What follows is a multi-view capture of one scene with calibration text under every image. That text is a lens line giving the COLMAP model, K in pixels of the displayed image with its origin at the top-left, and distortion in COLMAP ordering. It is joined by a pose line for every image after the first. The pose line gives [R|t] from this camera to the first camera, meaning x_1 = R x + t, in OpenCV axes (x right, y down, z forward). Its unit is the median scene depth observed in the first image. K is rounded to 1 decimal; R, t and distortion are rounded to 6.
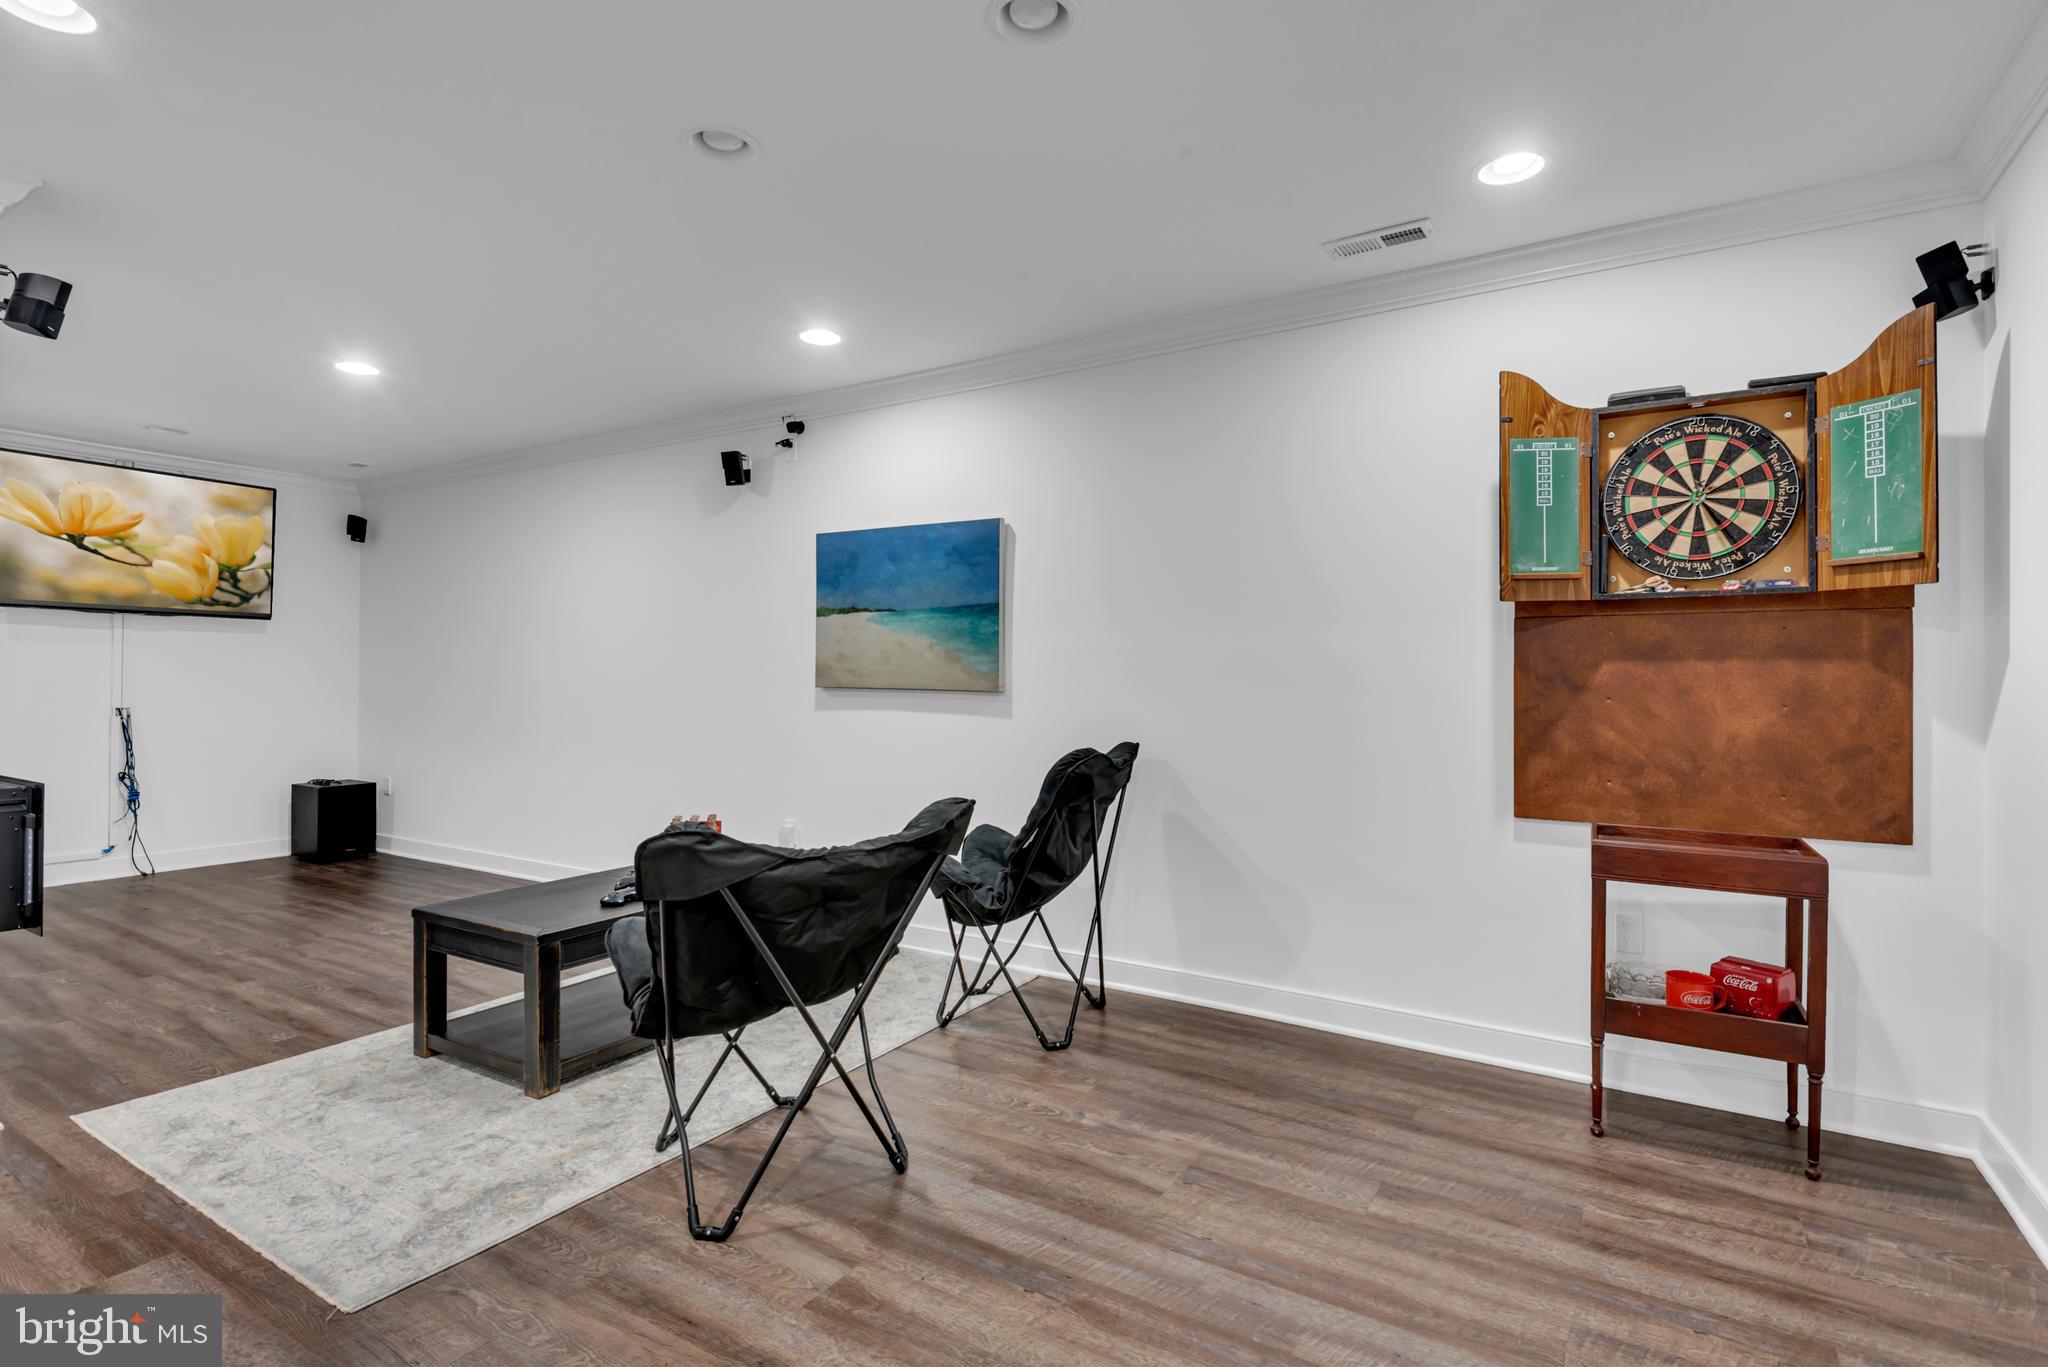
lens RADIAL K [[984.8, 0, 1024.0], [0, 984.8, 683.5], [0, 0, 1]] dist [0.000539, 0.000200]
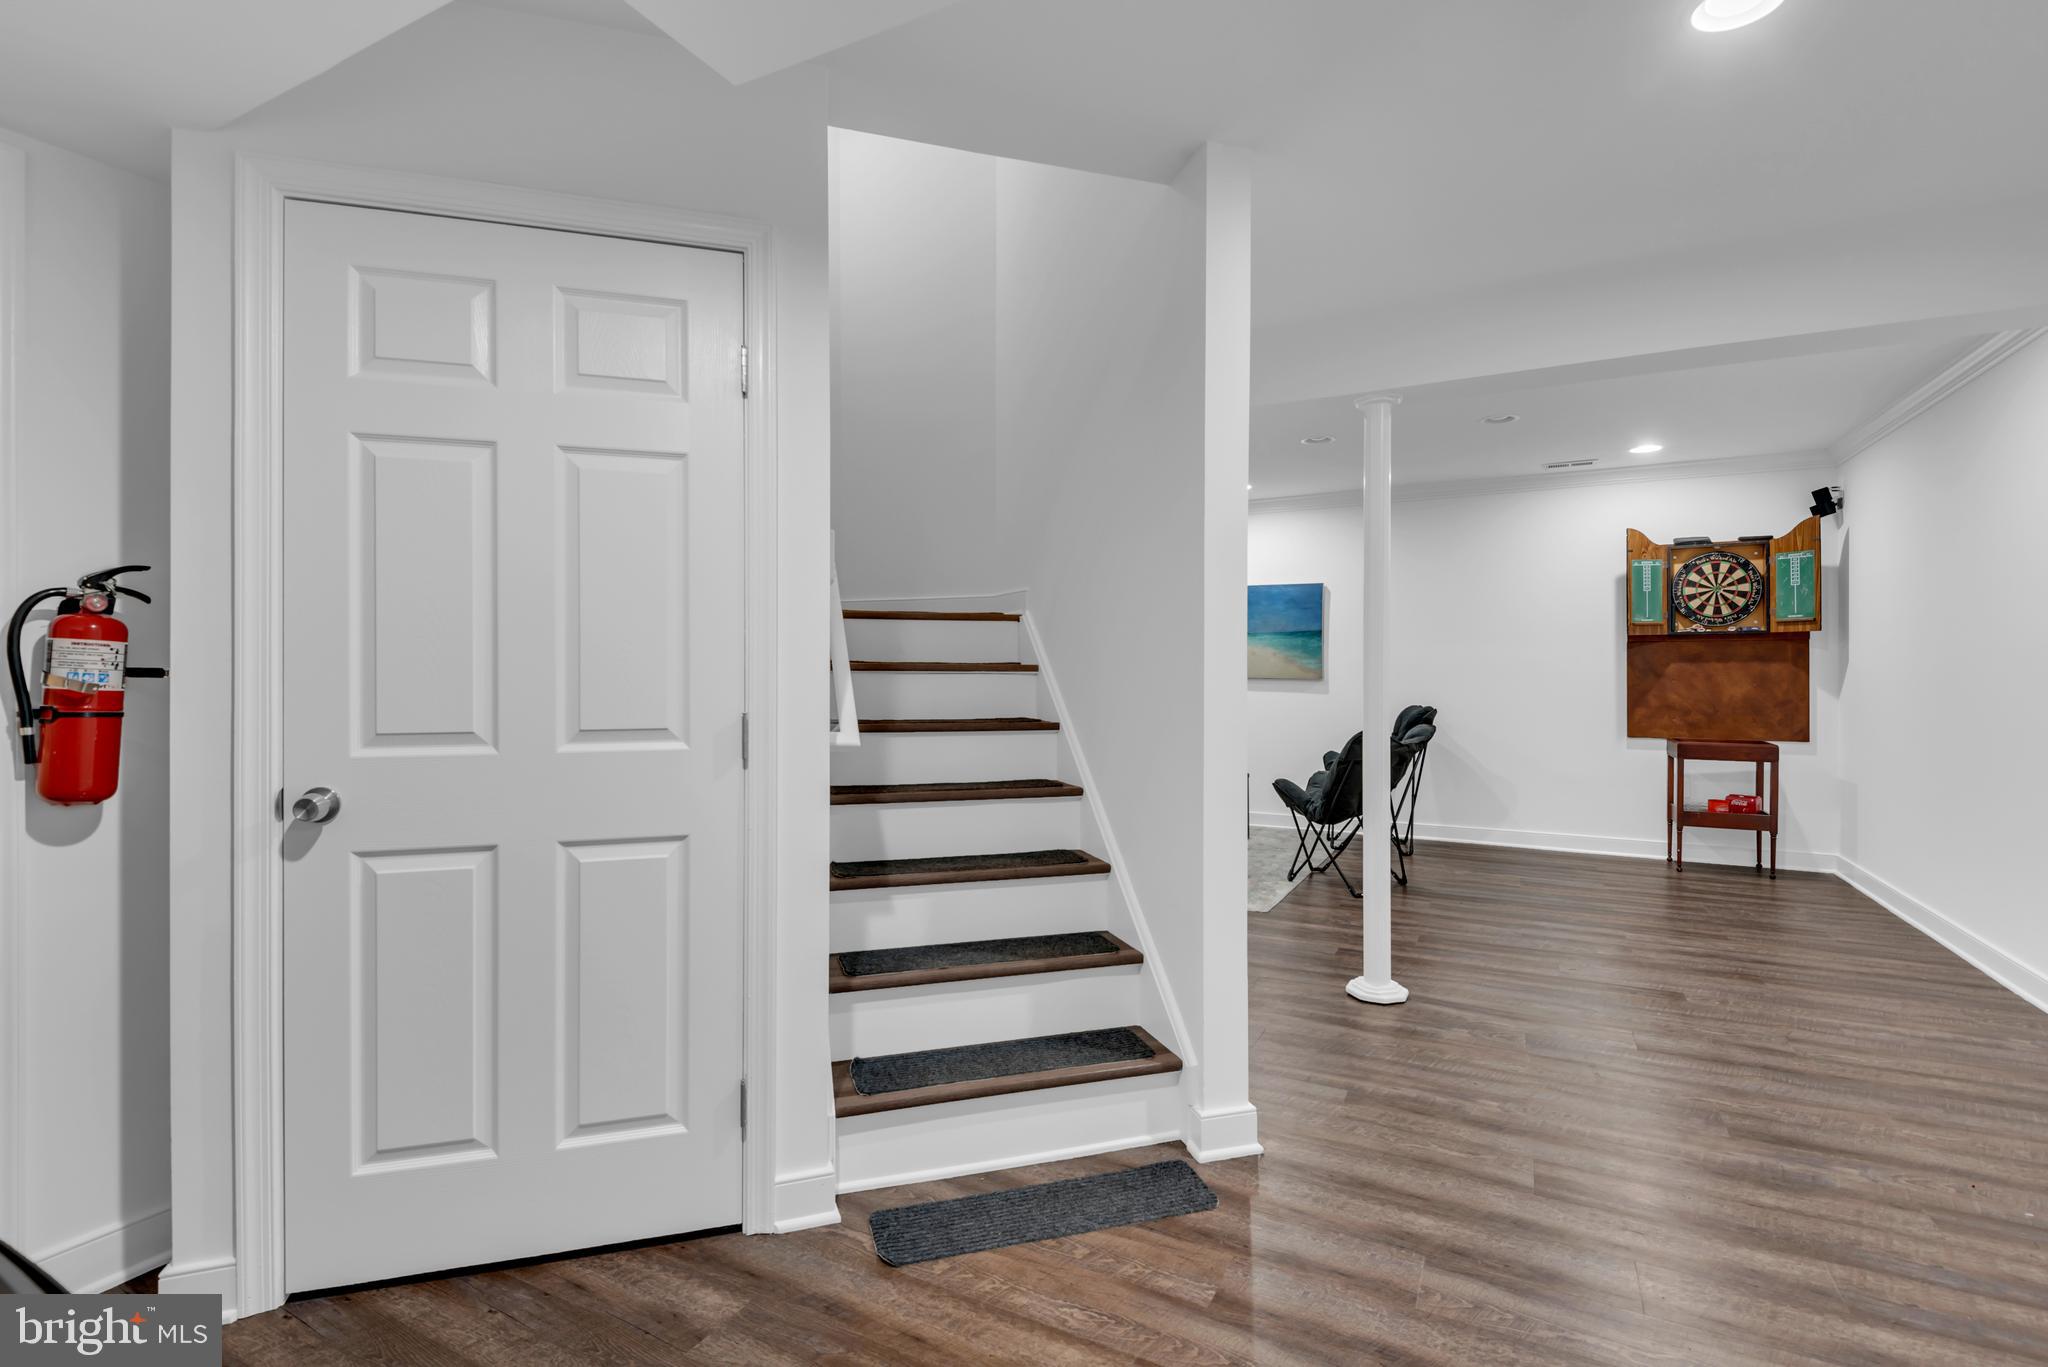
lens RADIAL K [[943.0, 0, 1024.0], [0, 943.0, 683.5], [0, 0, 1]] dist [-0.000457, -0.000109]
pose [[0.997644, -0.004295, 0.068464, -1.004898], [0.003896, 0.999975, 0.005966, 0.004817], [-0.068488, -0.005685, 0.997636, -0.998350]]
